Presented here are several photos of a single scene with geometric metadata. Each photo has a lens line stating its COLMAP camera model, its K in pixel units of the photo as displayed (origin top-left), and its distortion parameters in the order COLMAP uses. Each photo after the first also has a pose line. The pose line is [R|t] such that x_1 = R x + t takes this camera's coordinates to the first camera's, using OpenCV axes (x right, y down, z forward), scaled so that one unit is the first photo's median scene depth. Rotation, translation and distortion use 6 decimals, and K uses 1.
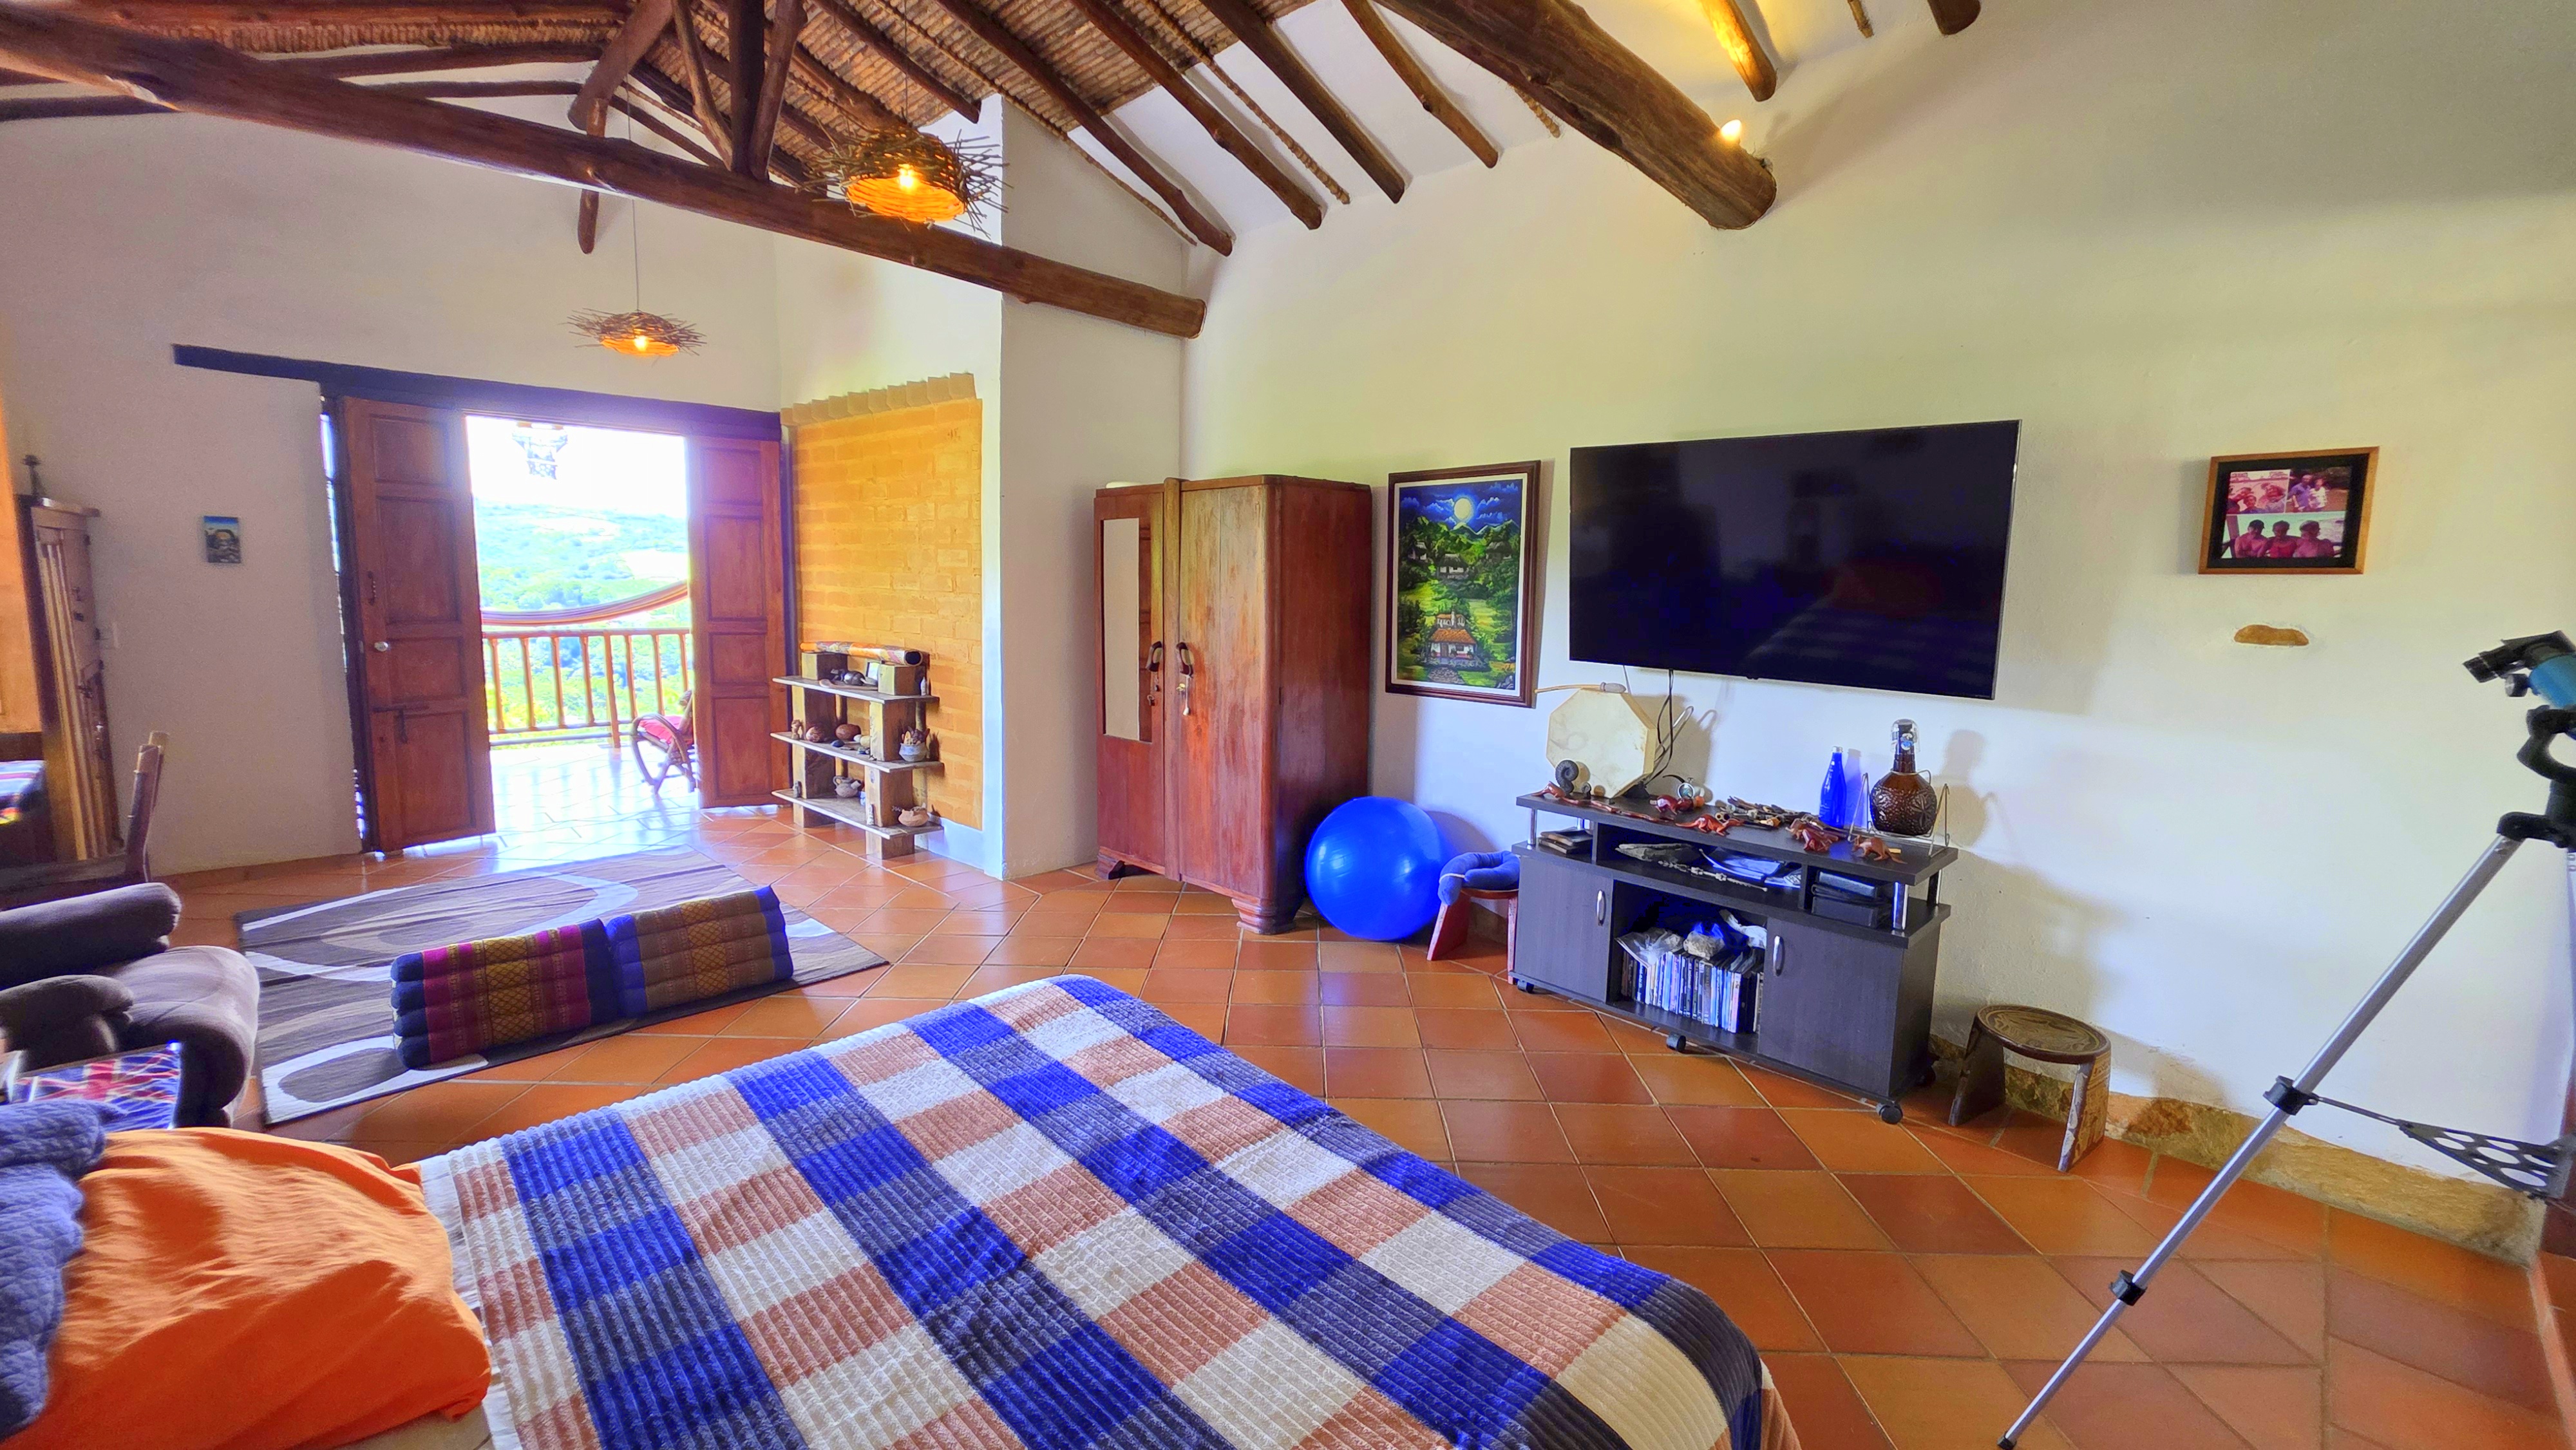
lens RADIAL K [[1026.3, 0, 1286.5], [0, 1026.3, 723.7], [0, 0, 1]] dist [-0.002138, -0.000340]
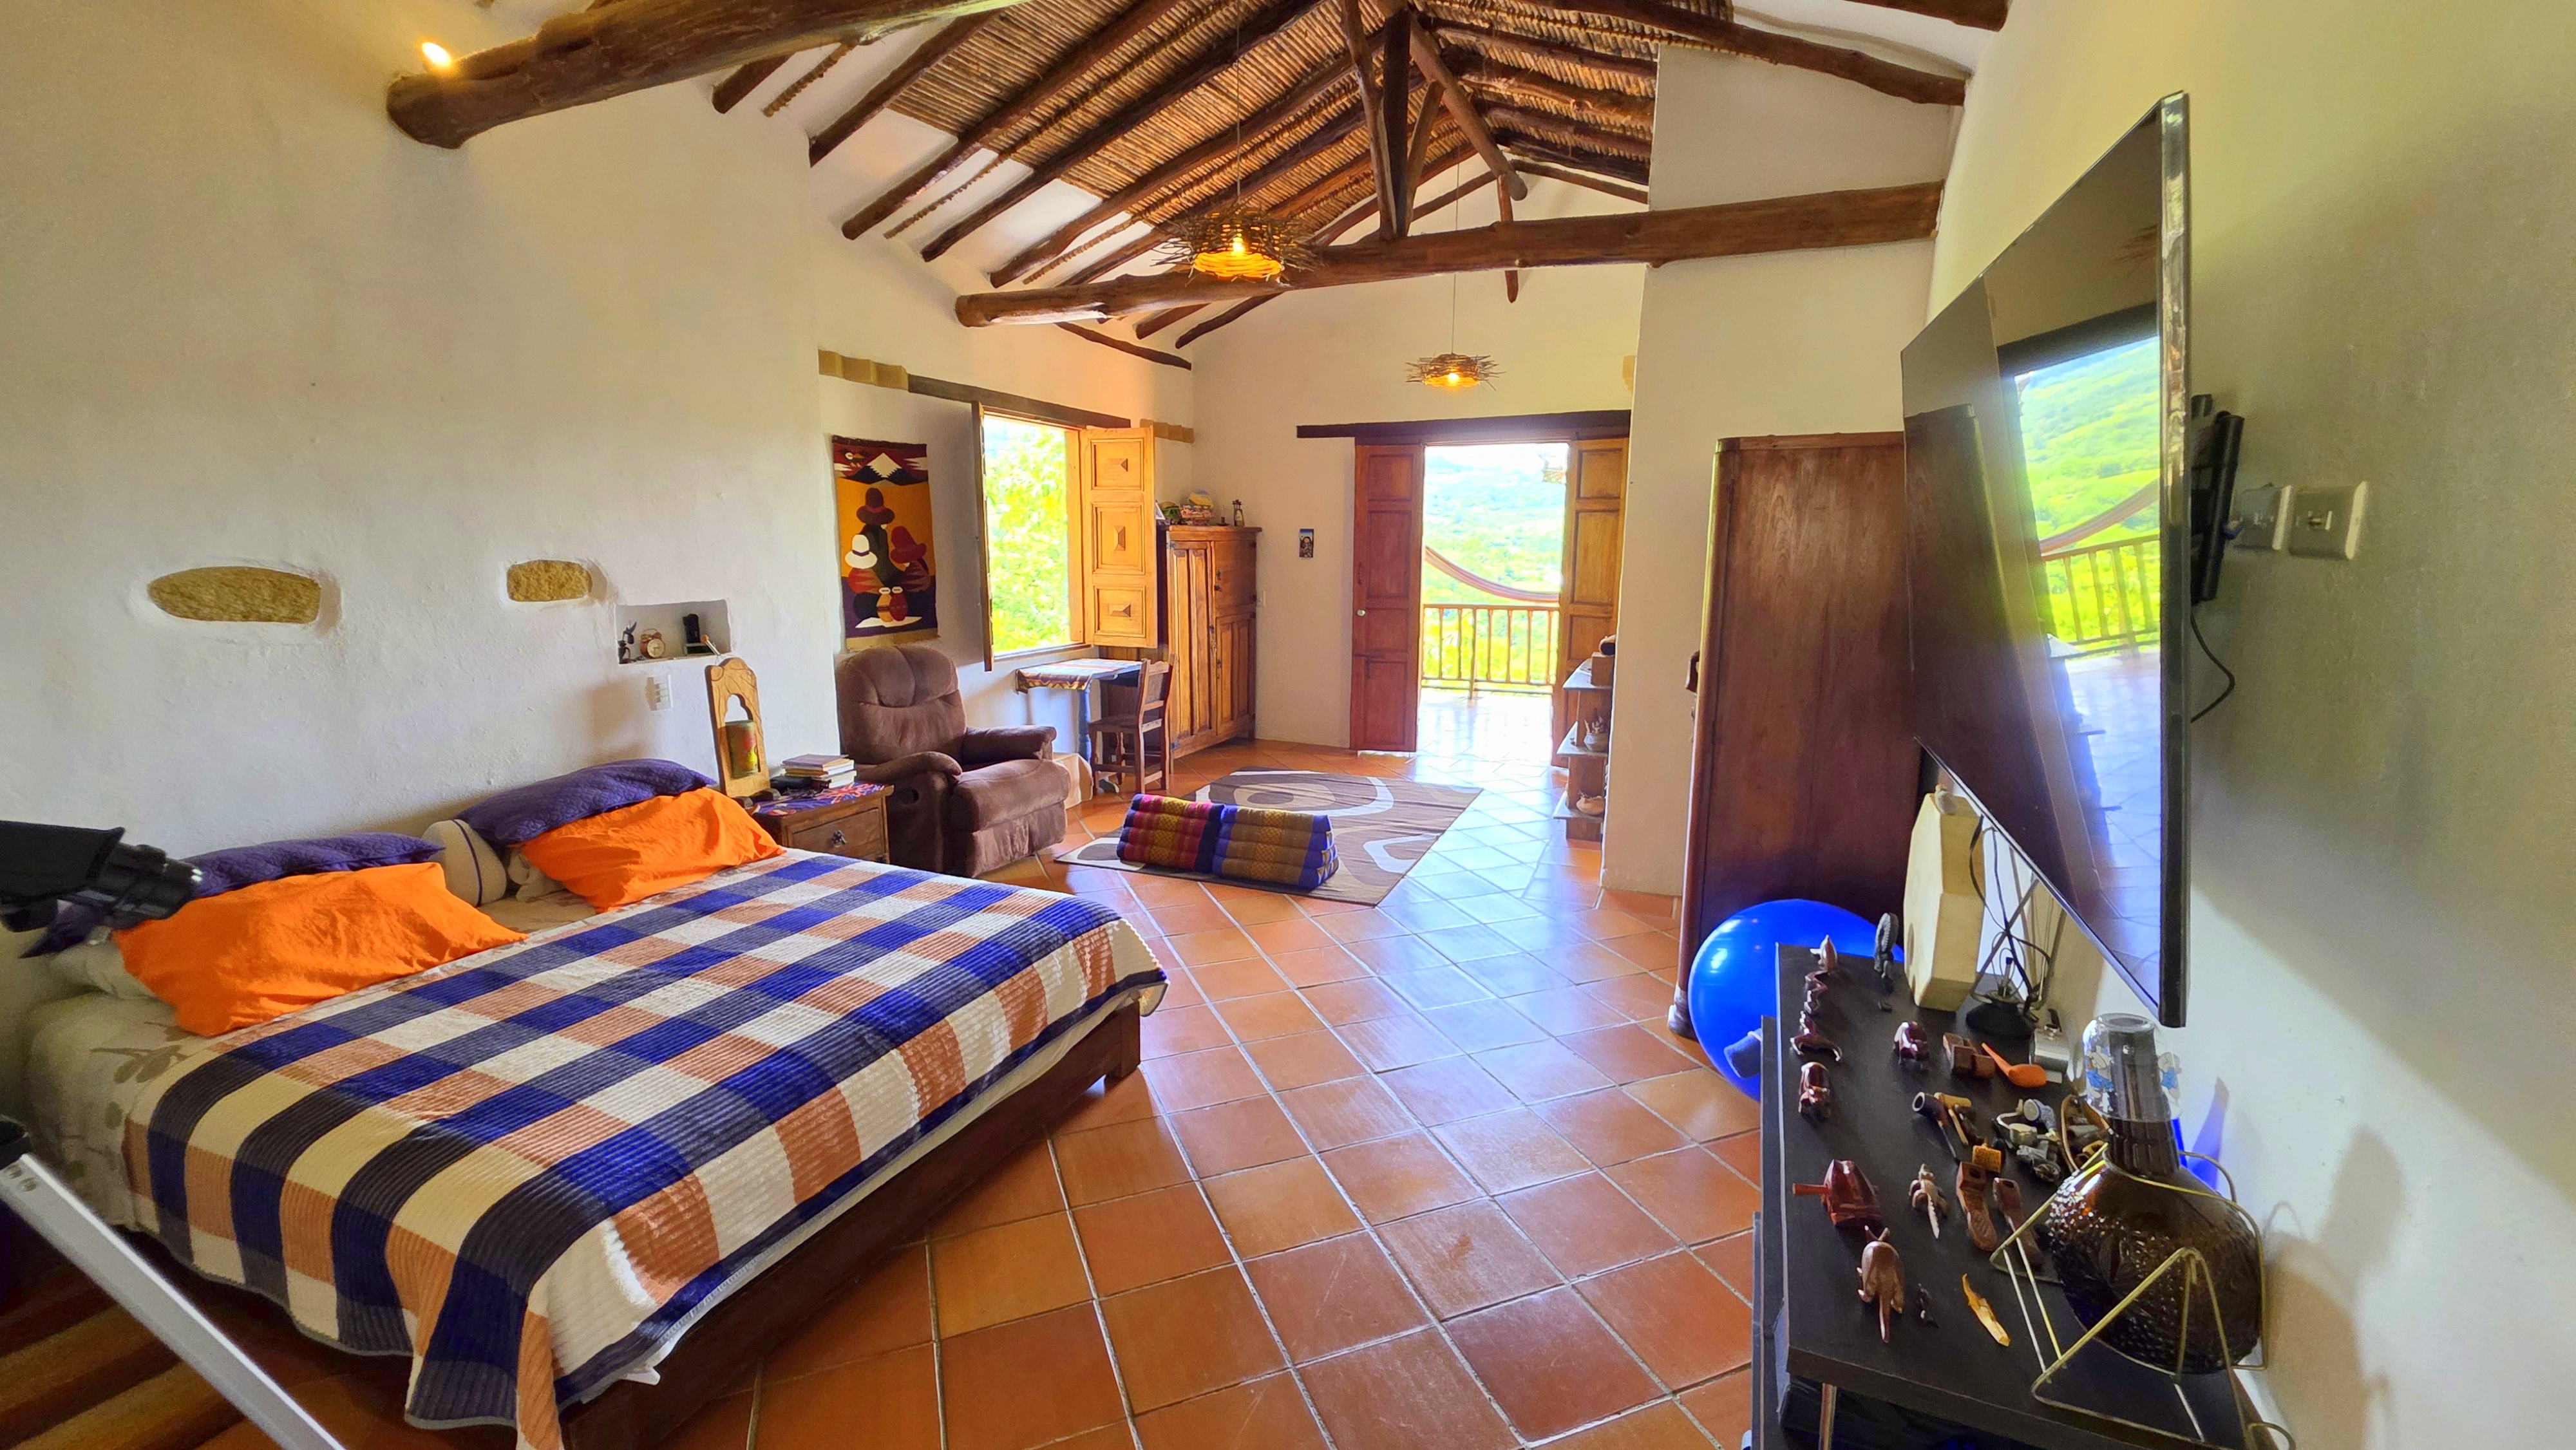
lens RADIAL K [[1026.3, 0, 1286.8], [0, 1026.3, 716.9], [0, 0, 1]] dist [-0.002138, -0.000340]
pose [[0.371737, 0.138324, -0.917975, 0.508853], [-0.123366, 0.987428, 0.098832, -0.065380], [0.920105, 0.076507, 0.384128, 0.376102]]
